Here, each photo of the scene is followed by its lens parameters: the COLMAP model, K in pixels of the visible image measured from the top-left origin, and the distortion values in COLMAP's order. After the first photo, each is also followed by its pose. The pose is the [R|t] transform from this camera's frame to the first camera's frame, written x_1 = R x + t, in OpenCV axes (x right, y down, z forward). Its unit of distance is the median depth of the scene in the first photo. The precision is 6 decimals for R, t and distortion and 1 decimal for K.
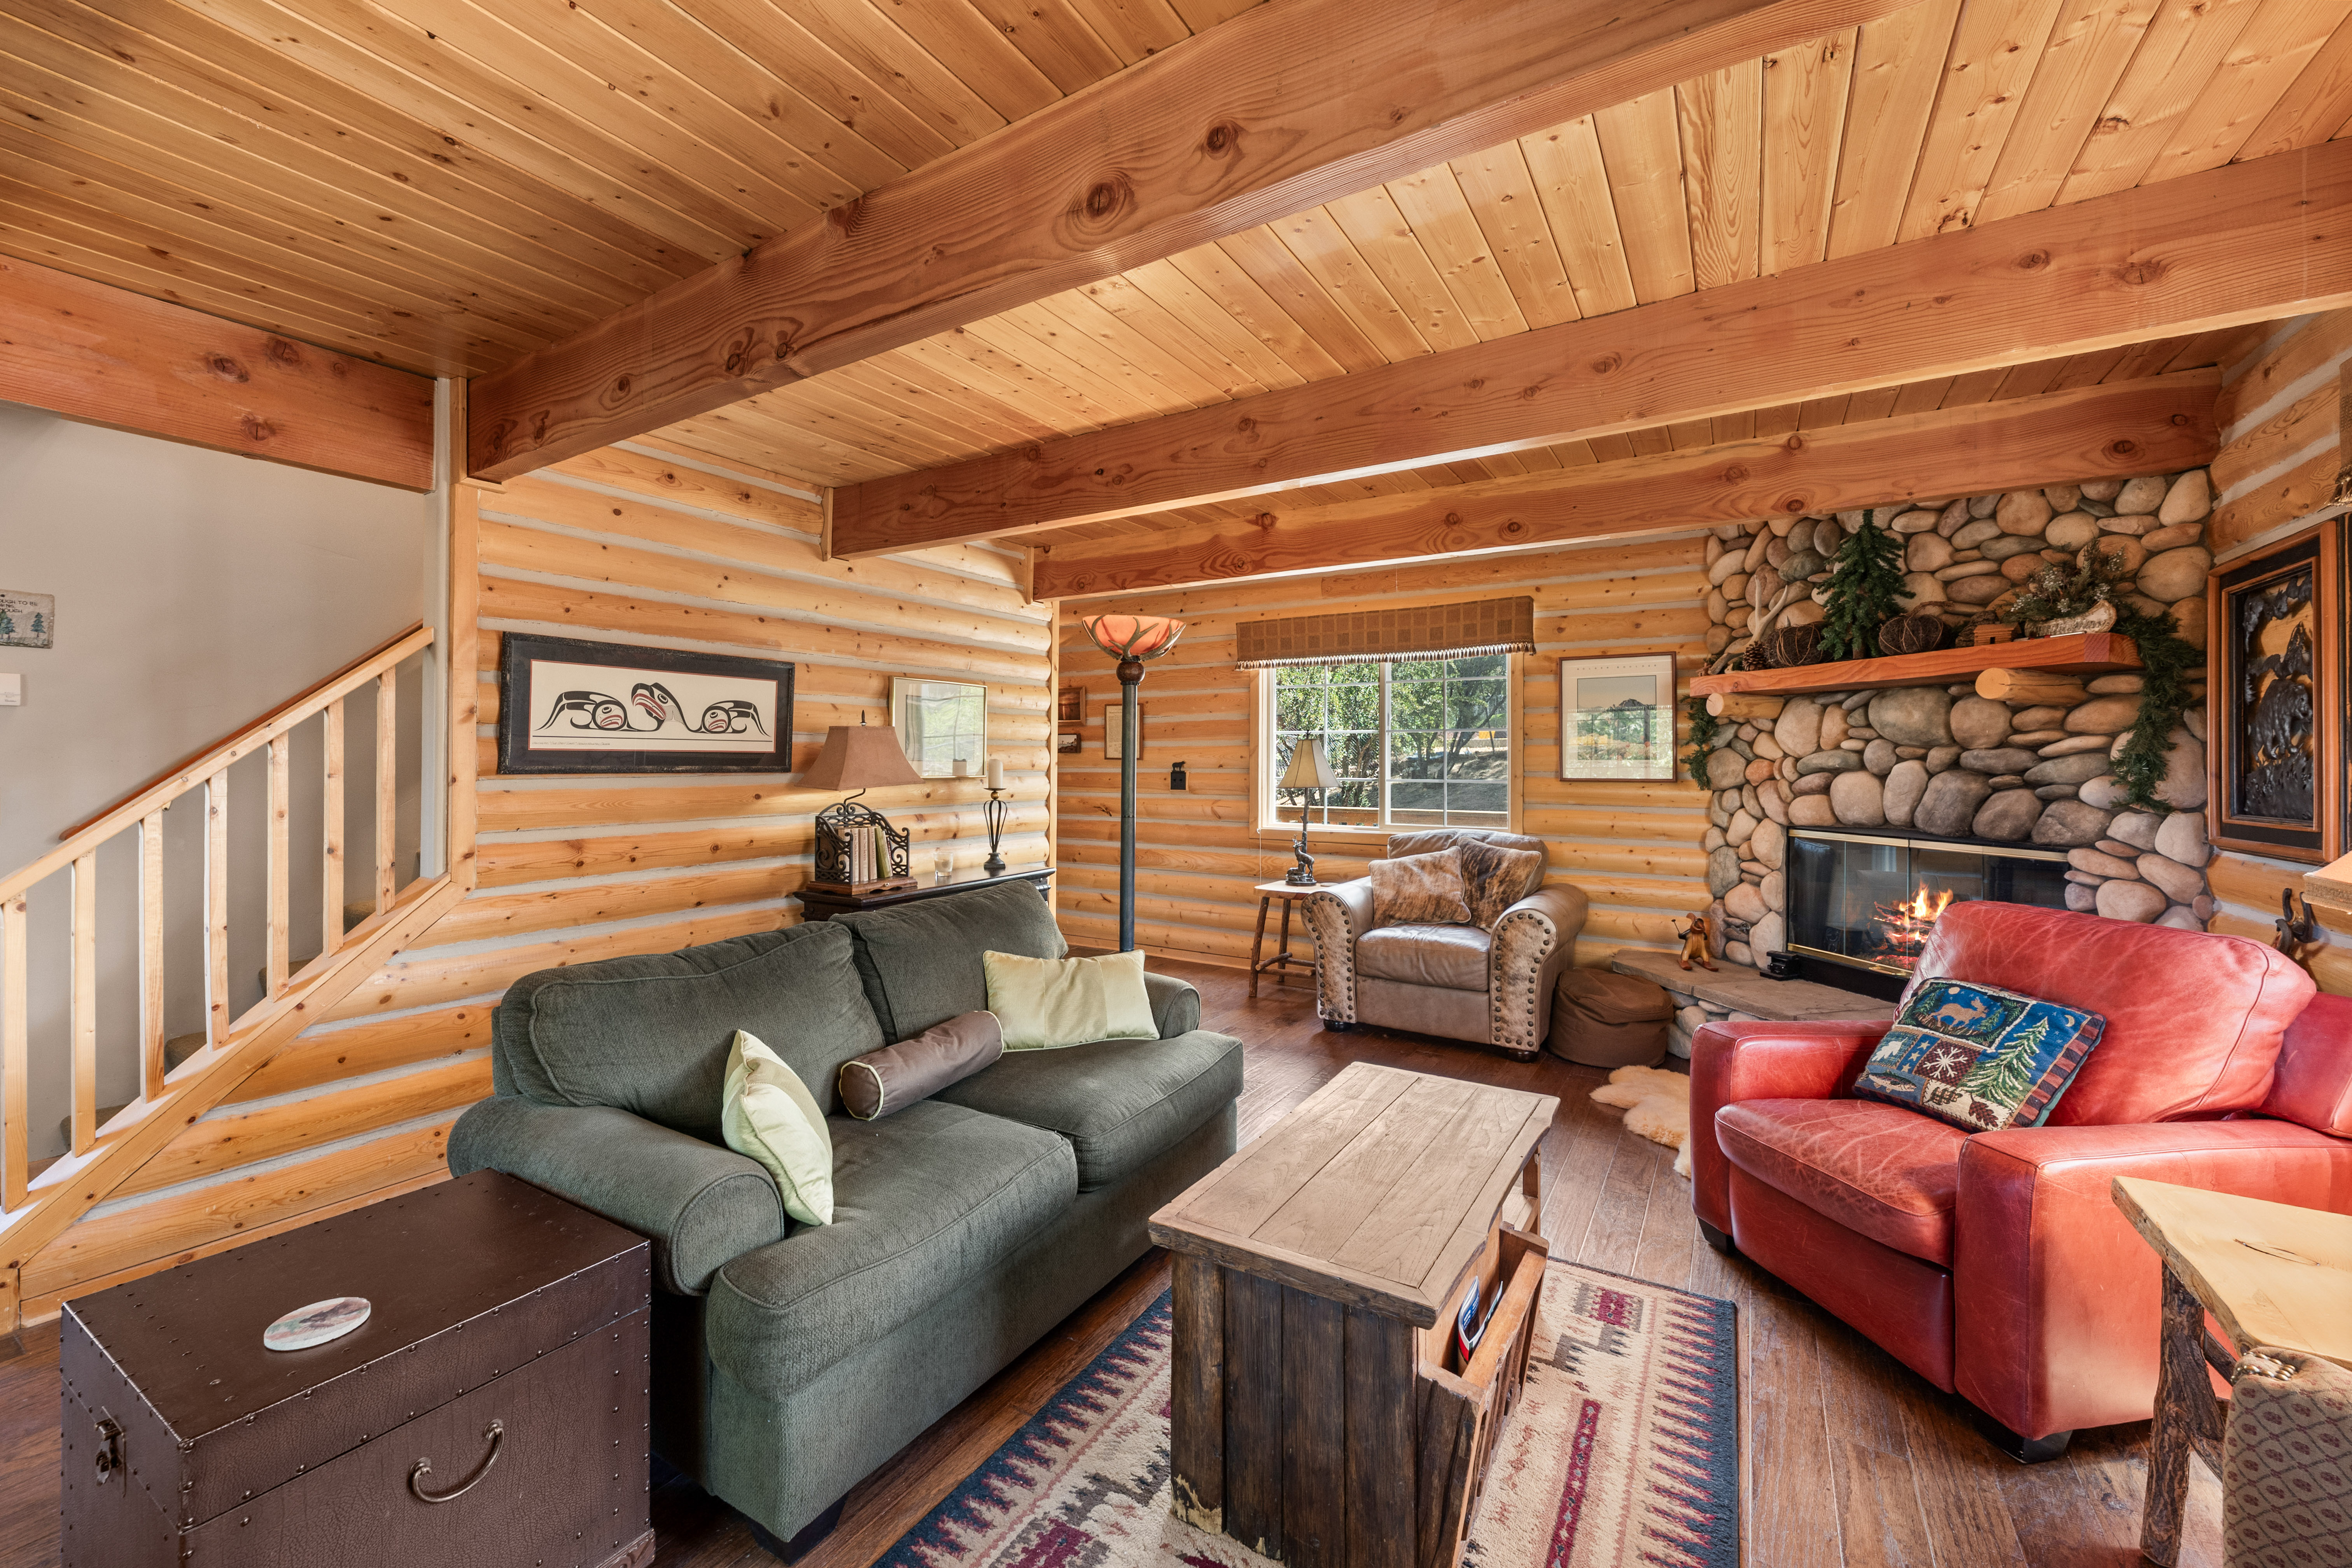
lens RADIAL K [[945.8, 0, 1169.7], [0, 945.8, 753.7], [0, 0, 1]] dist [0.000261, 0.000100]
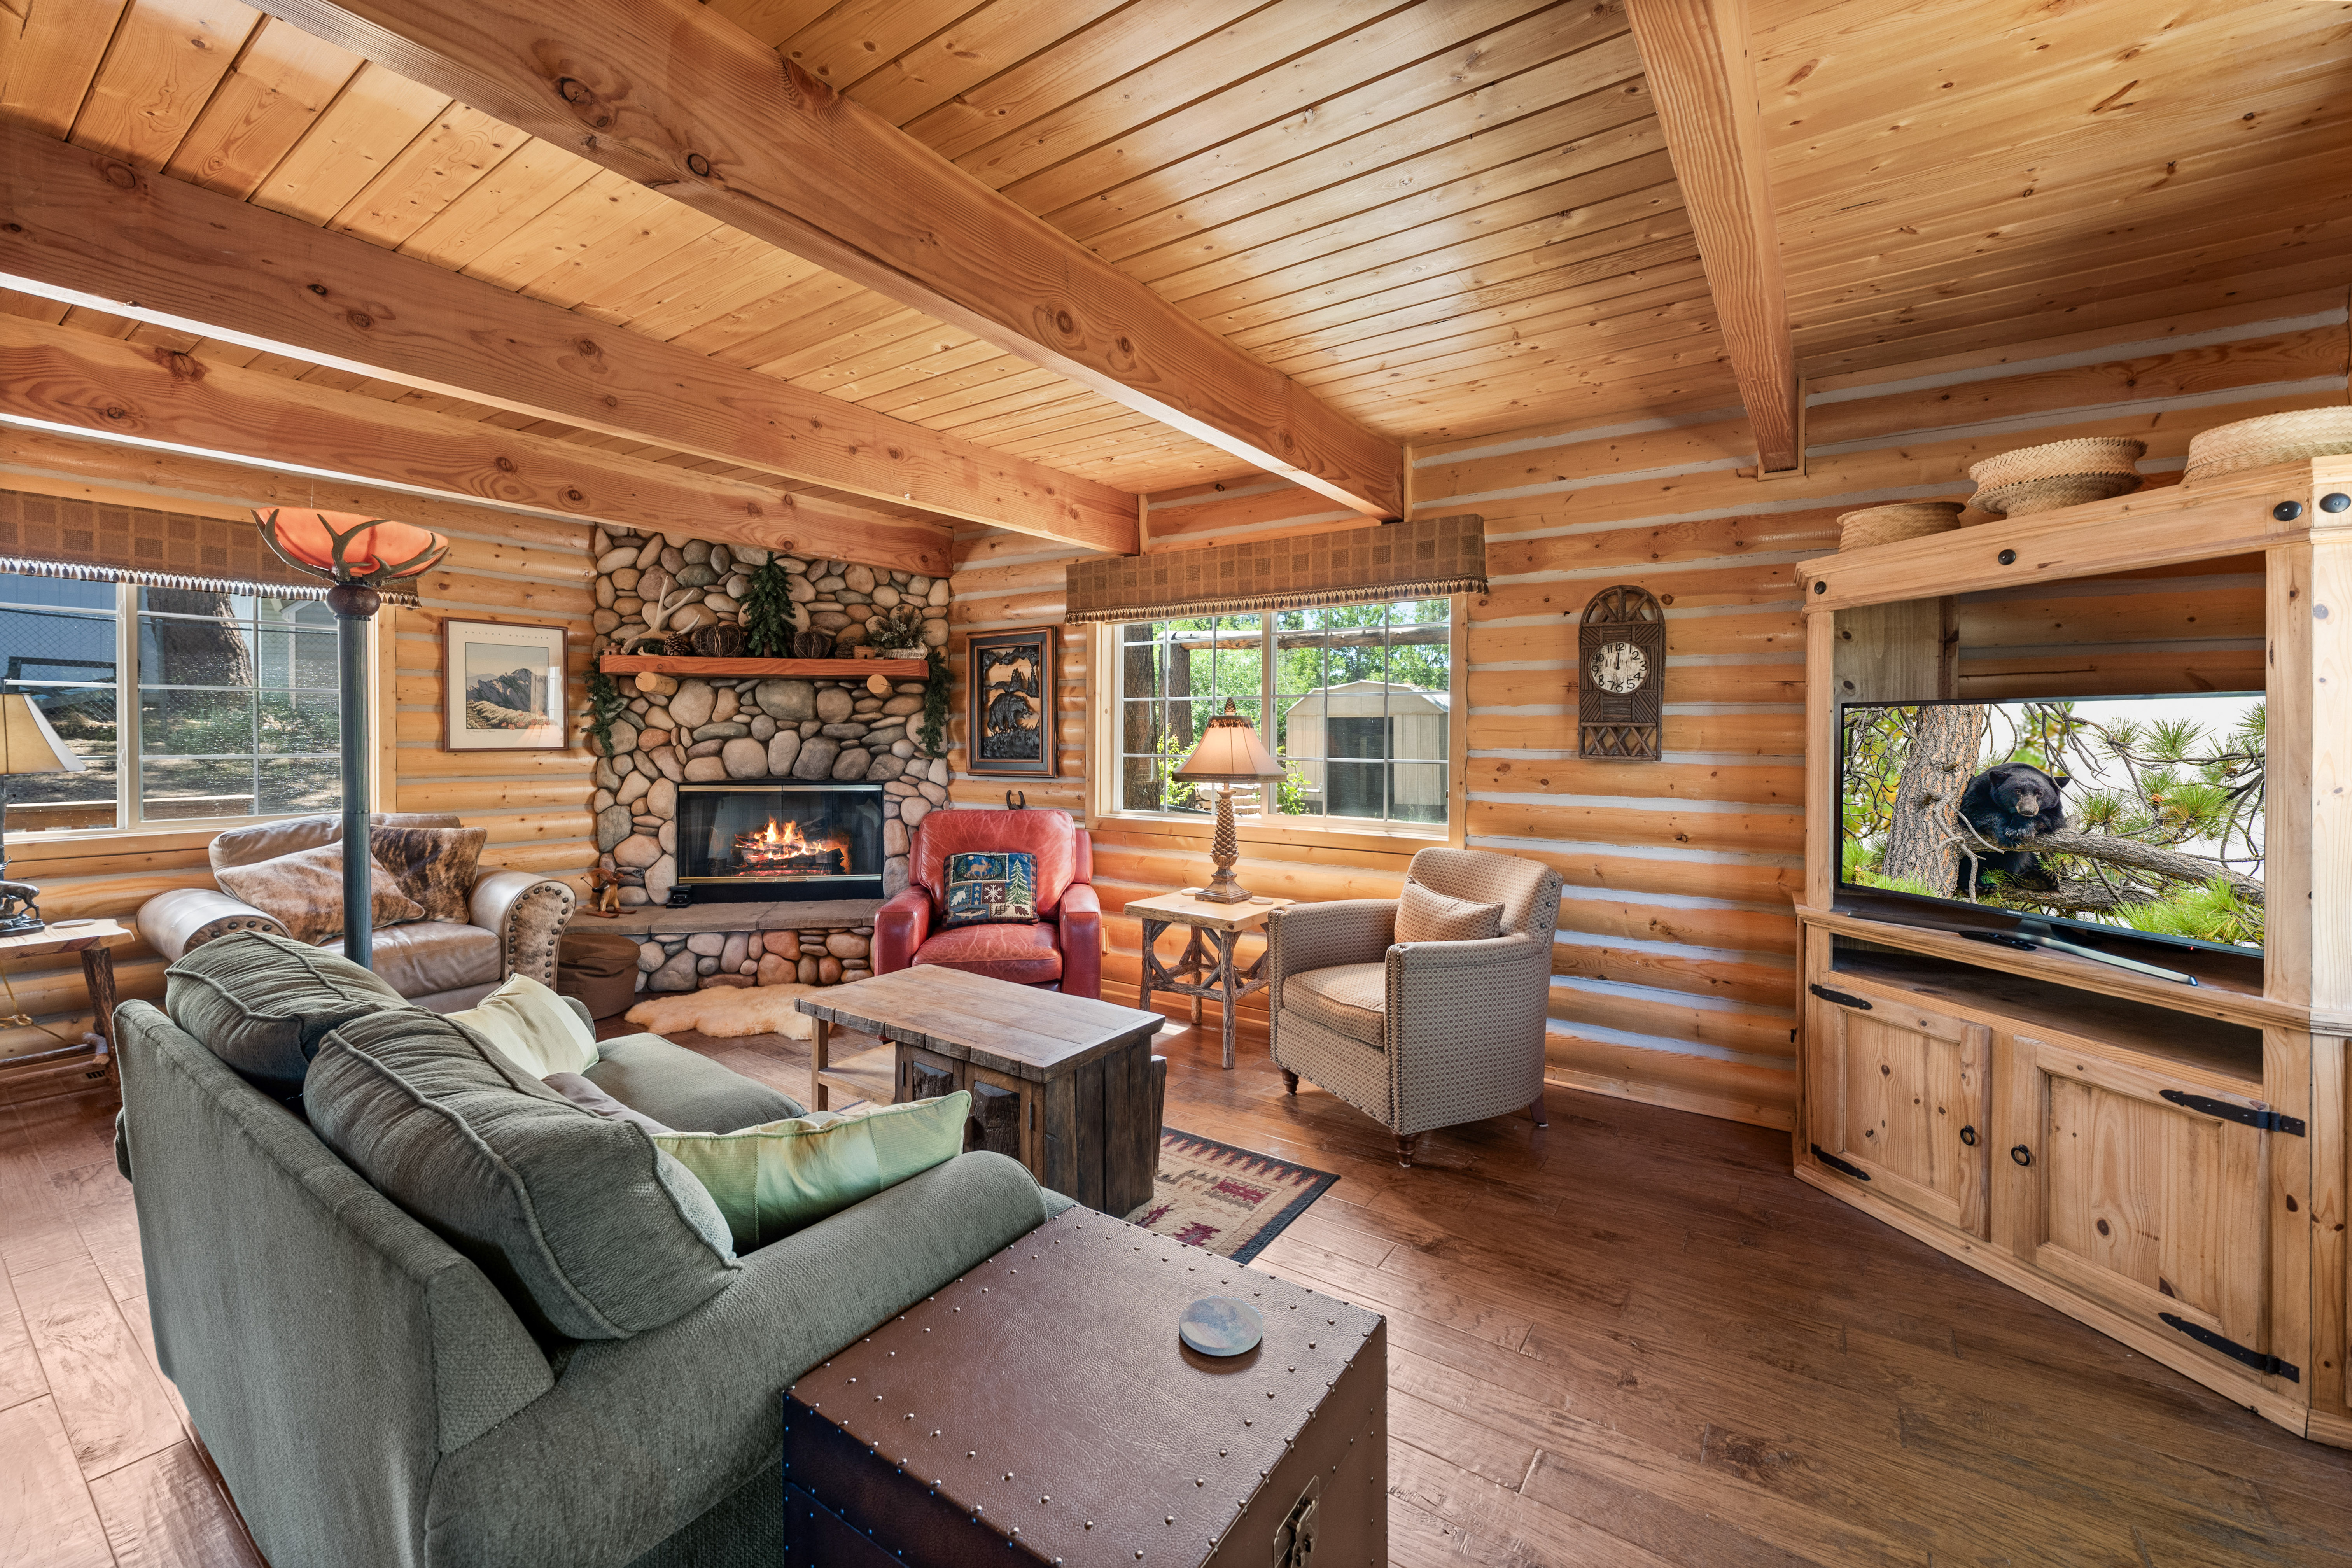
lens RADIAL K [[949.4, 0, 1167.5], [0, 949.4, 737.6], [0, 0, 1]] dist [-0.000319, -0.000262]
pose [[0.056176, -0.007977, 0.998389, -0.624451], [-0.010515, 0.999908, 0.008581, -0.000539], [-0.998366, -0.010980, 0.056087, 0.335049]]
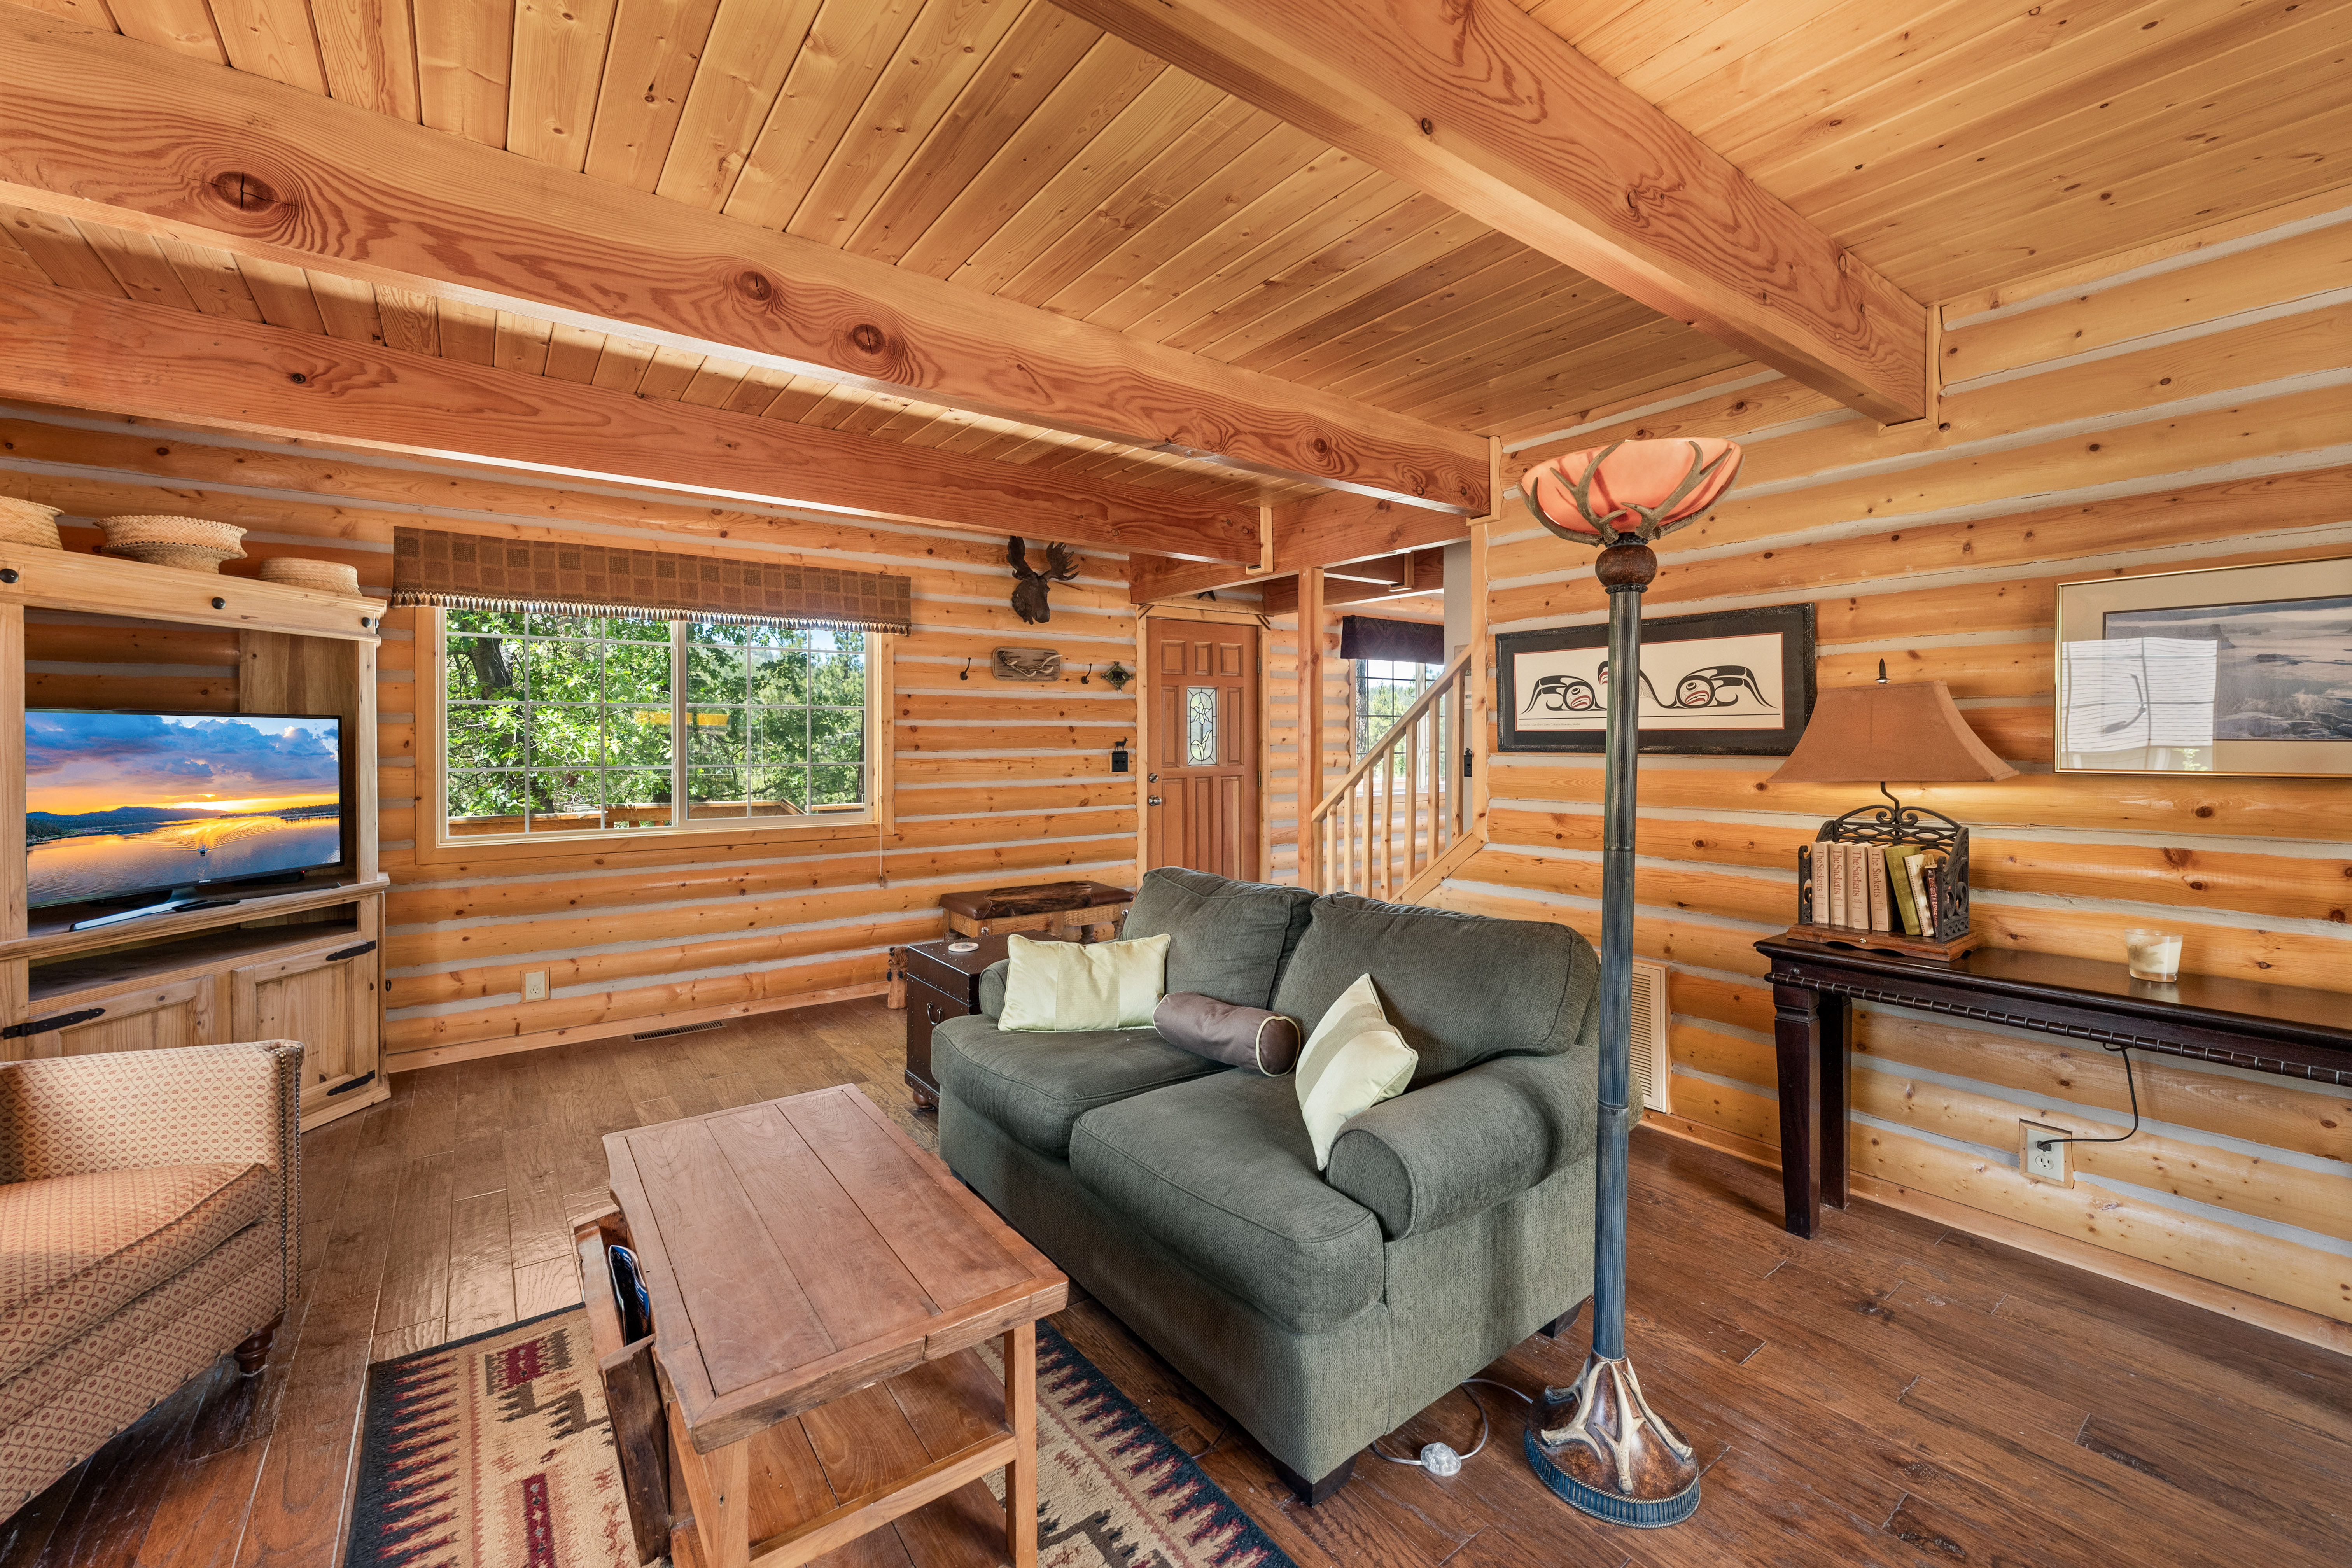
lens RADIAL K [[949.4, 0, 1167.5], [0, 949.4, 737.6], [0, 0, 1]] dist [-0.000319, -0.000262]
pose [[-0.377843, -0.003077, -0.925865, 0.473011], [0.008694, 0.999939, -0.006871, 0.006722], [0.925829, -0.010645, -0.377793, 0.864665]]
